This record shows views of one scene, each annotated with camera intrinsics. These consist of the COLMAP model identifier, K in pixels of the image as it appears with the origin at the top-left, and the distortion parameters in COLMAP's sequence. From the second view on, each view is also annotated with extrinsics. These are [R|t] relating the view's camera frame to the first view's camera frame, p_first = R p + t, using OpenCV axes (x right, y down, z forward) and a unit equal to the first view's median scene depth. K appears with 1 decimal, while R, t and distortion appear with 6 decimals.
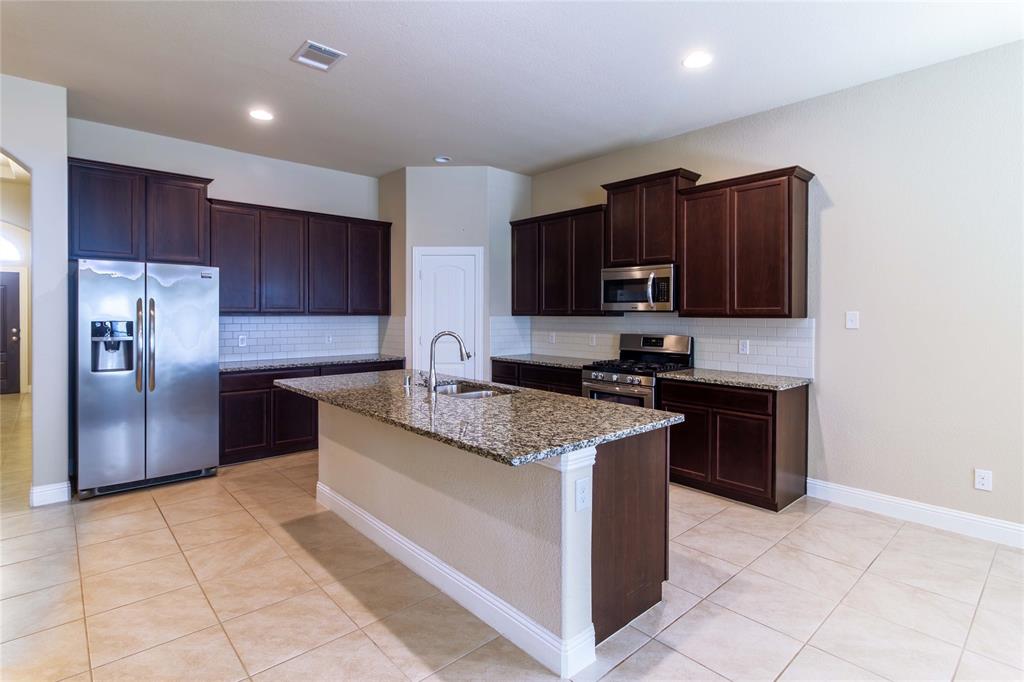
lens RADIAL K [[508.9, 0, 511.7], [0, 508.9, 317.1], [0, 0, 1]] dist [-0.012608, -0.000192]
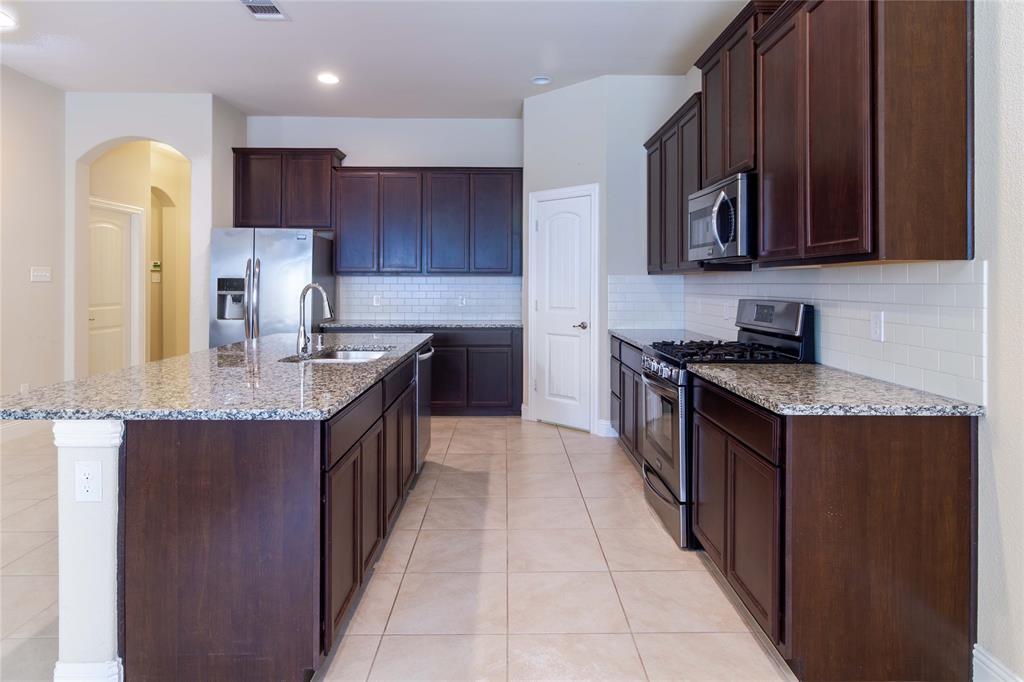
lens RADIAL K [[585.2, 0, 512.5], [0, 585.2, 280.9], [0, 0, 1]] dist [0.000874, 0.000705]
pose [[0.749425, -0.003401, -0.662081, 0.558810], [-0.005479, 0.999921, -0.011337, 0.023679], [0.662067, 0.012124, 0.749347, 0.347435]]
